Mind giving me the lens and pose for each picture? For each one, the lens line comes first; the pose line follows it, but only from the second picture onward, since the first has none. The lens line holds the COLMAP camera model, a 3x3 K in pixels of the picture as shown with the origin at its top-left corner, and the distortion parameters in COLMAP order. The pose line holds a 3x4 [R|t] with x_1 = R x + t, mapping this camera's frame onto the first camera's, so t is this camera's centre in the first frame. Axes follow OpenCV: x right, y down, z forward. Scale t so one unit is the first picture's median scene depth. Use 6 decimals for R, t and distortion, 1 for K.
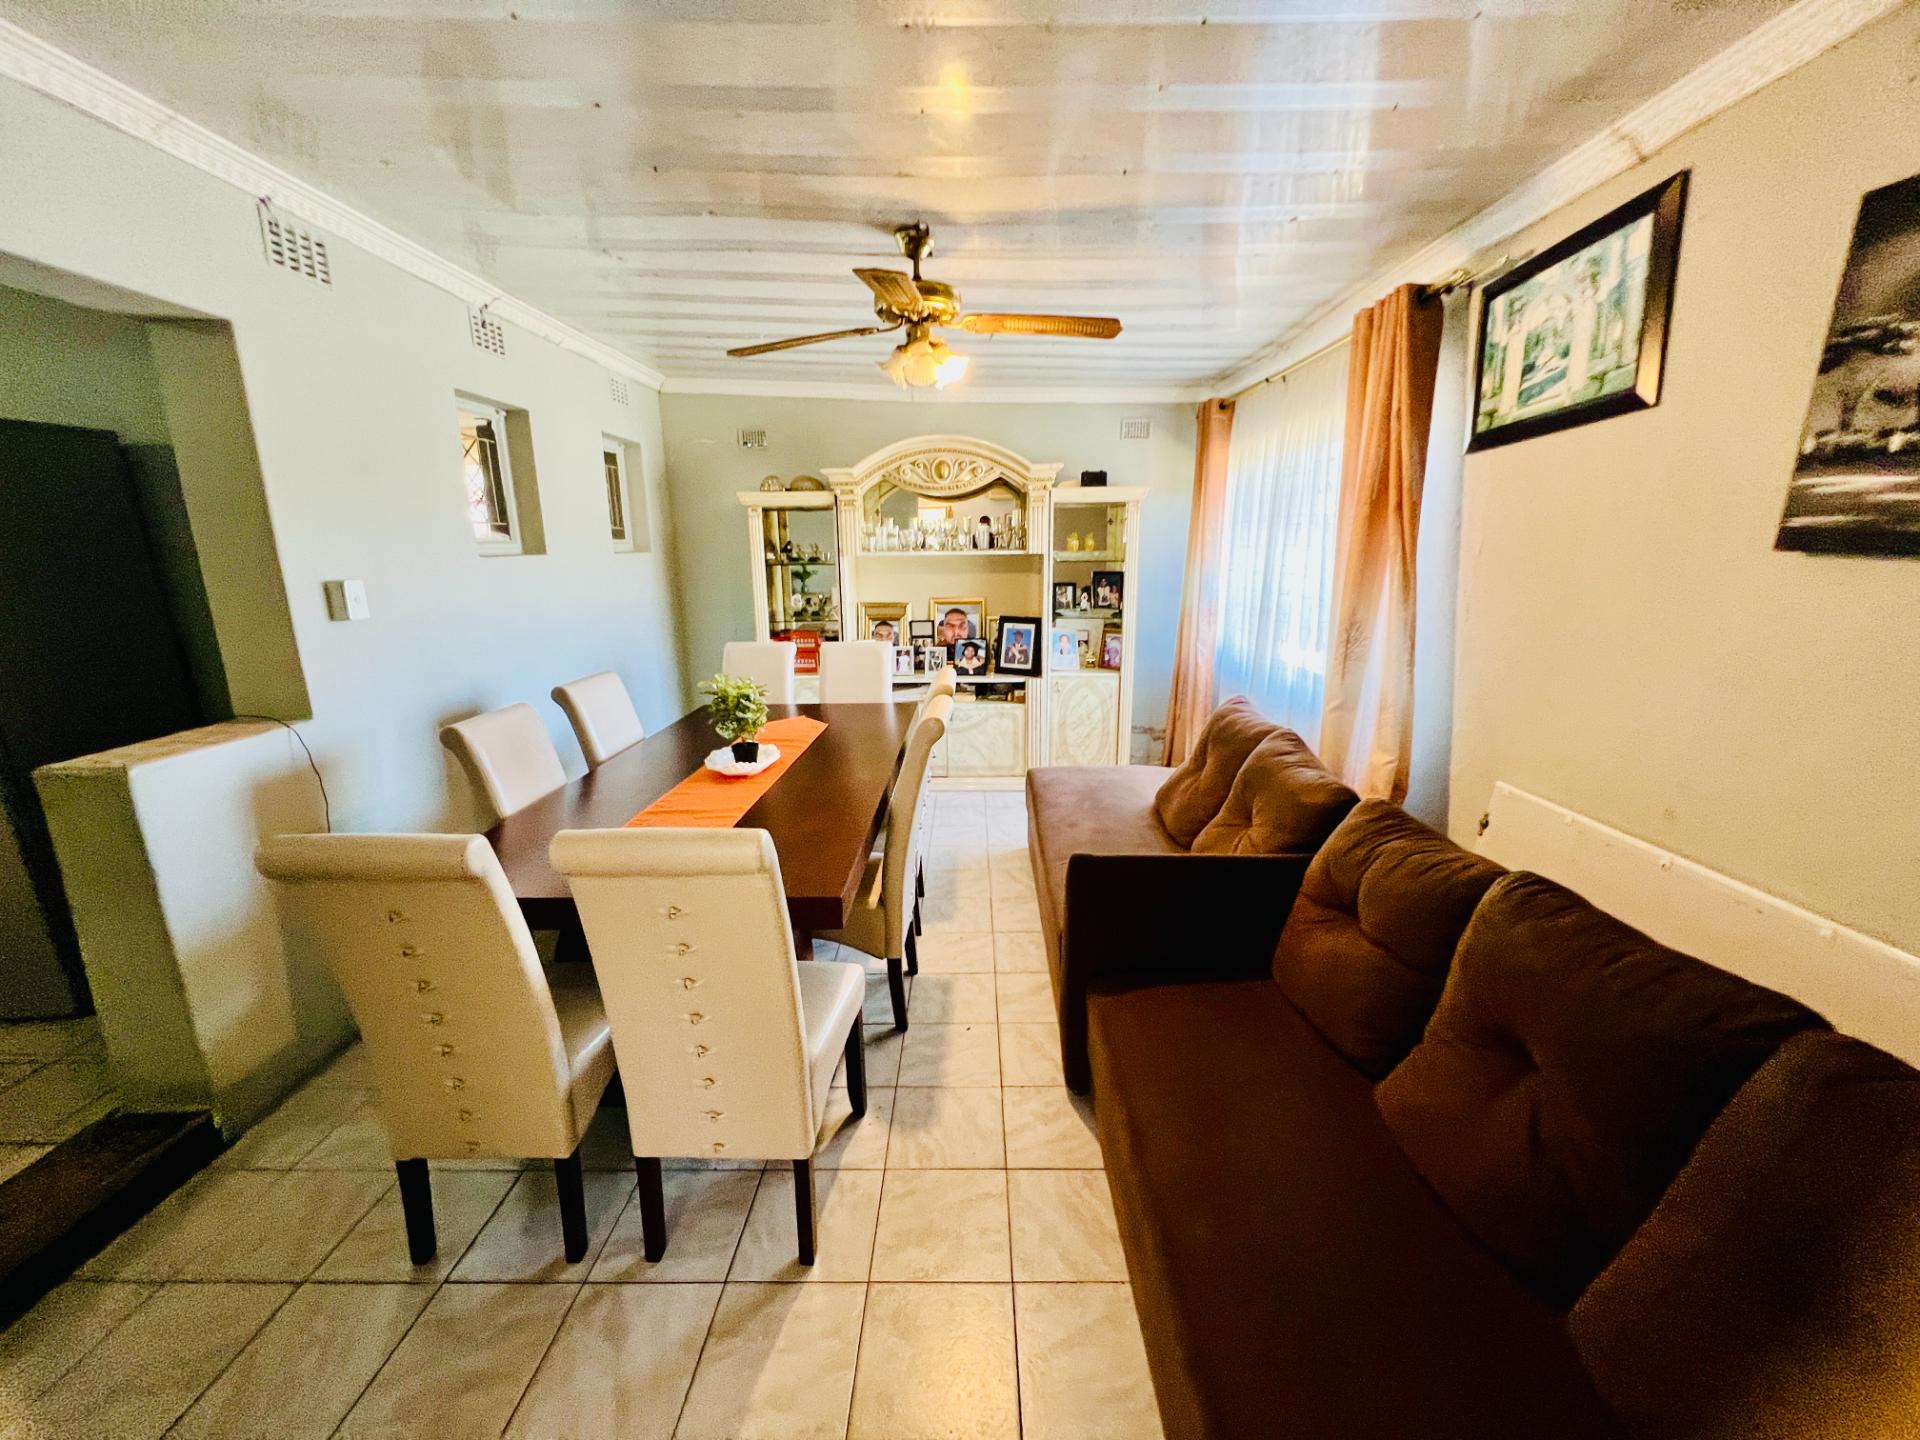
lens RADIAL K [[766.2, 0, 956.1], [0, 766.2, 718.8], [0, 0, 1]] dist [-0.003307, 0.000614]
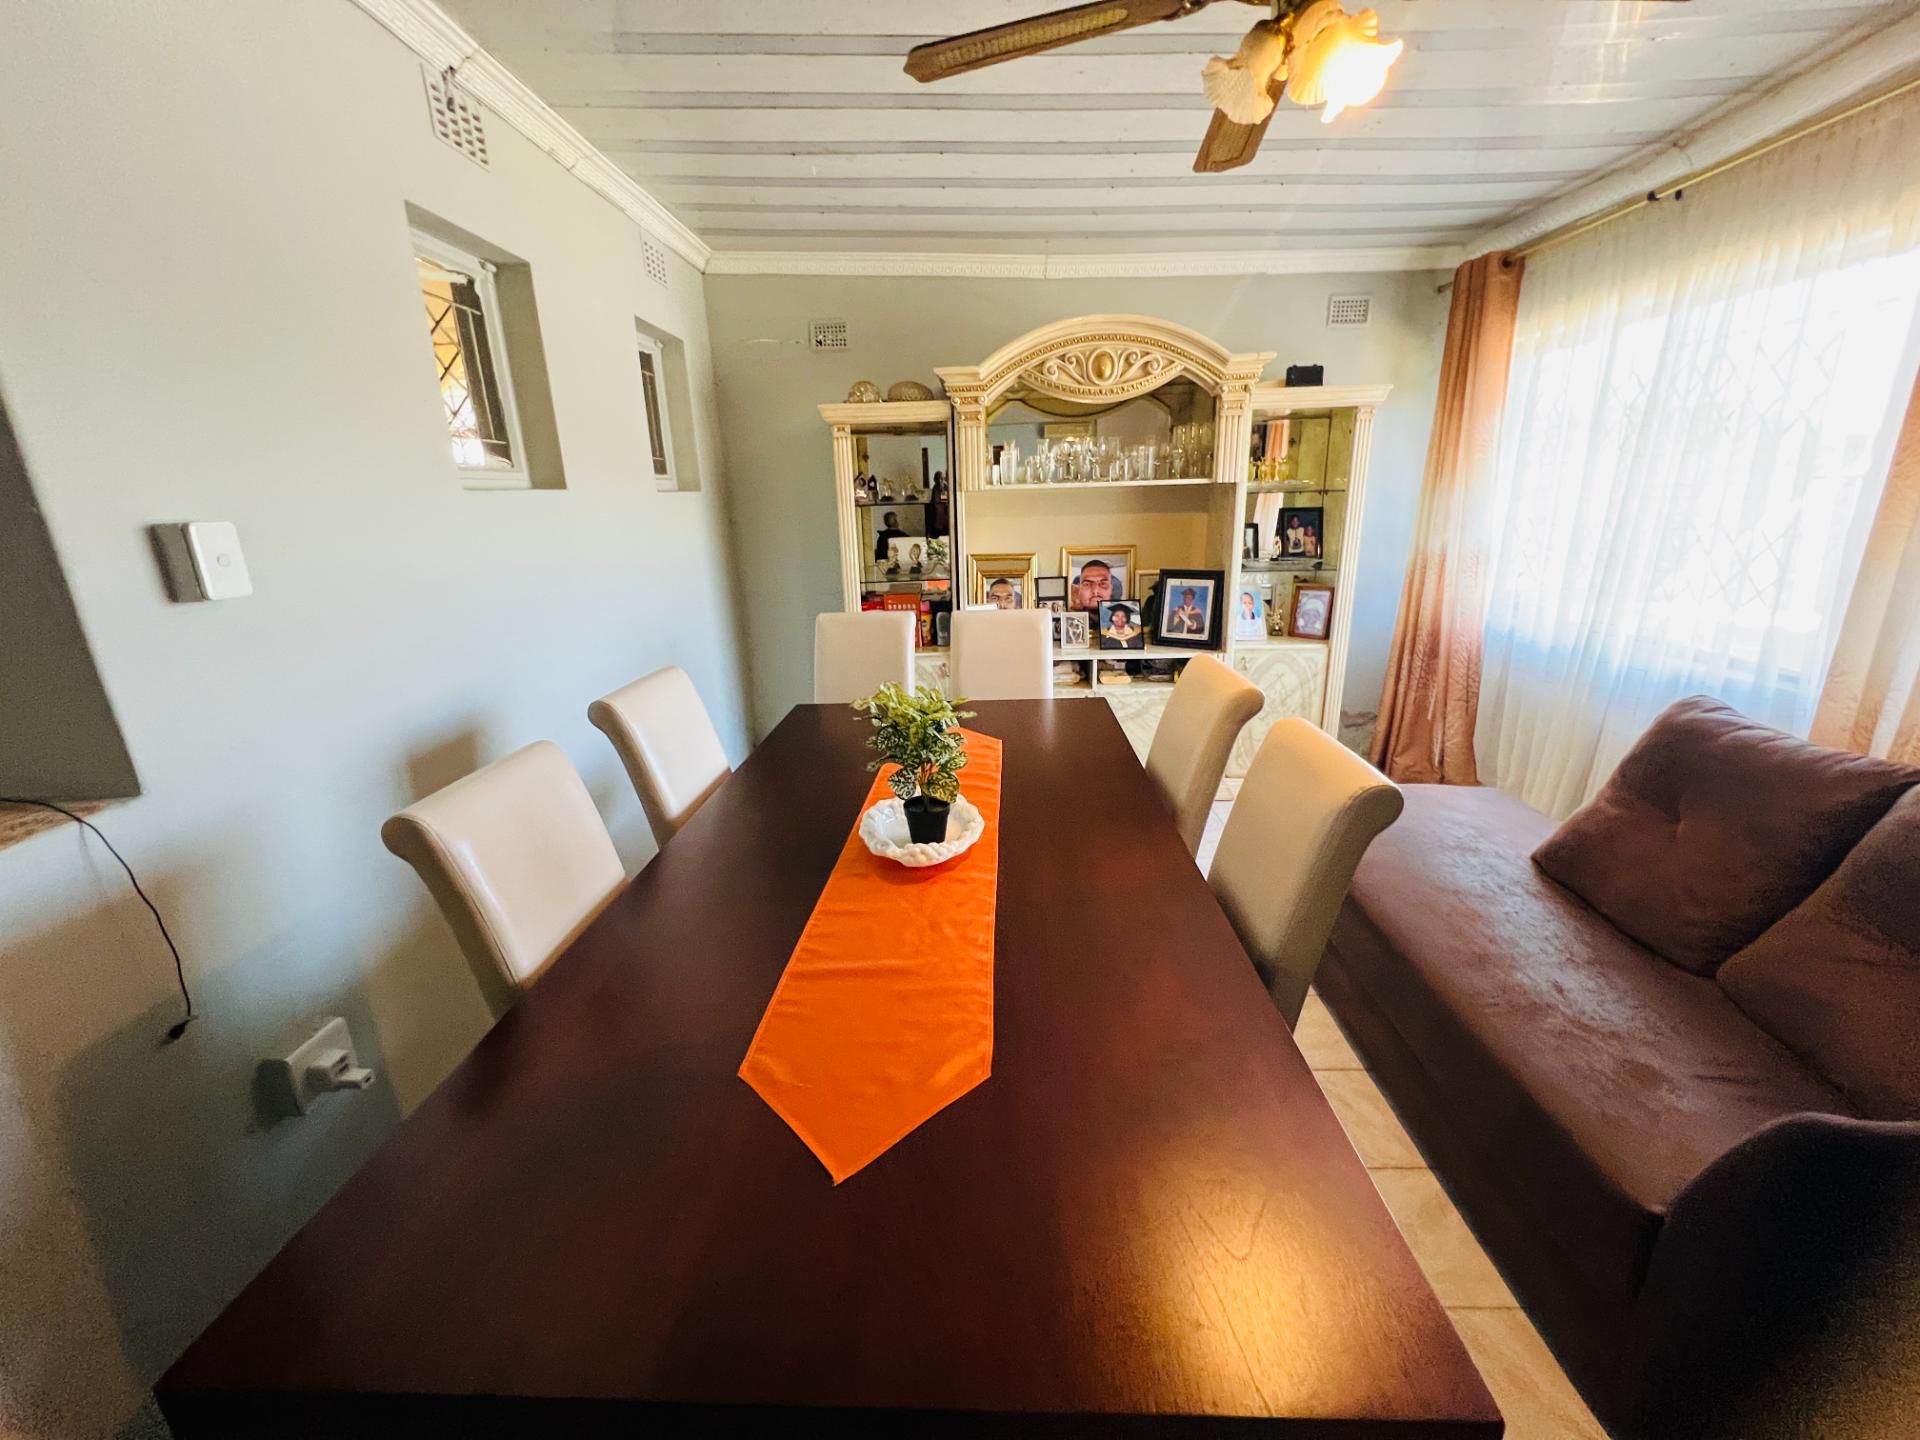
lens RADIAL K [[766.2, 0, 956.6], [0, 766.2, 722.6], [0, 0, 1]] dist [-0.003307, 0.000614]
pose [[0.999718, -0.012381, -0.020264, -0.216312], [0.013650, 0.997872, 0.063762, -0.056934], [0.019432, -0.064021, 0.997759, 0.384089]]
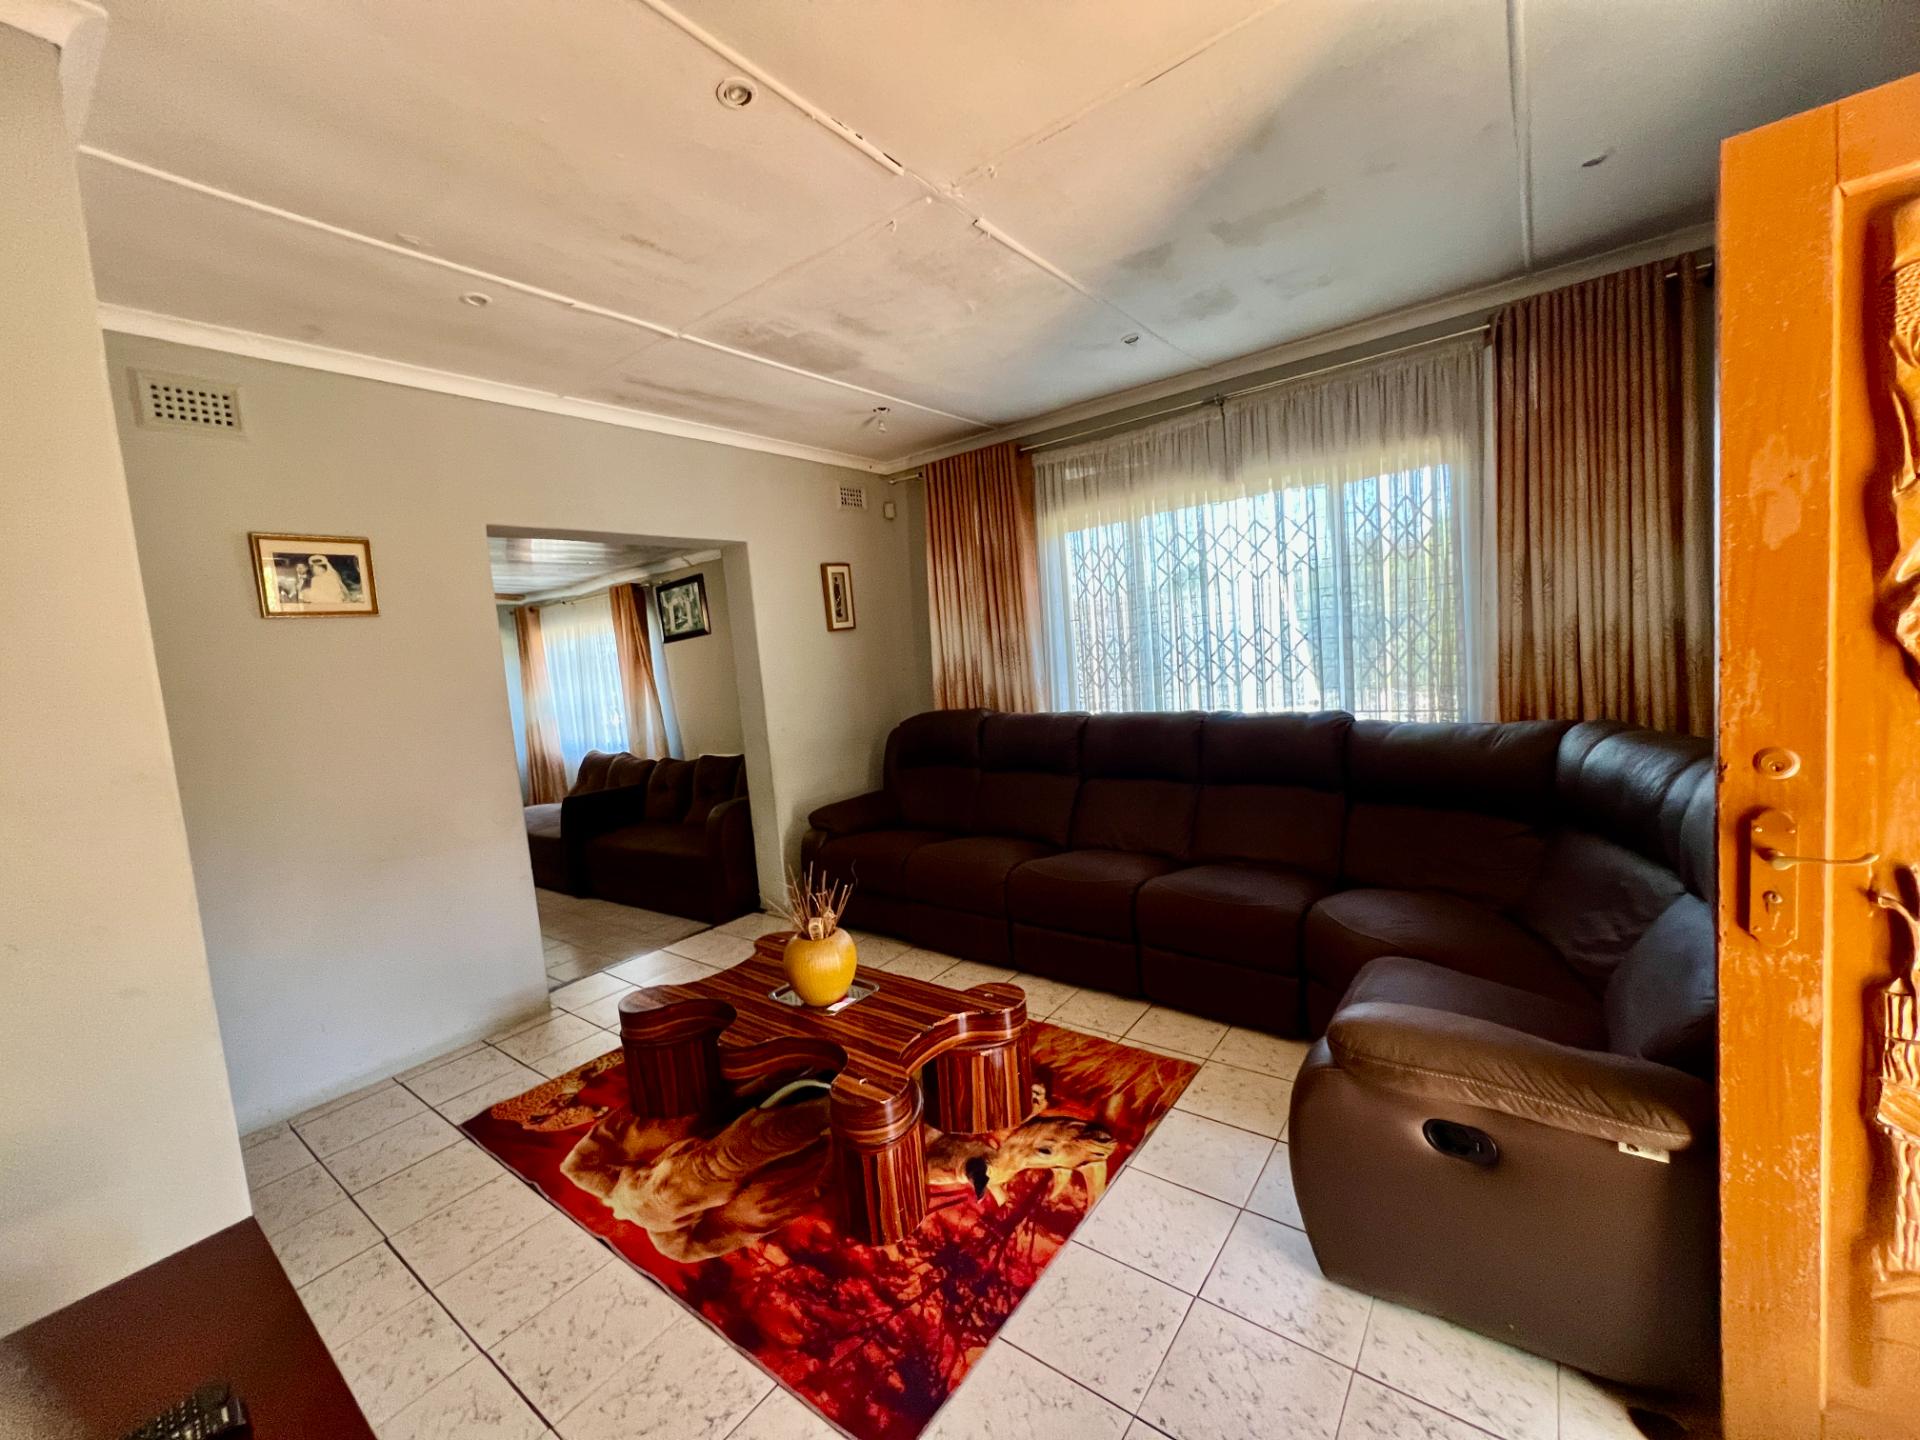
lens RADIAL K [[766.2, 0, 974.3], [0, 766.2, 715.4], [0, 0, 1]] dist [-0.003307, 0.000614]
pose [[0.582952, -0.095203, 0.806910, -0.745519], [0.243157, 0.968038, -0.061454, 0.277062], [-0.775269, 0.232030, 0.587469, -1.144010]]
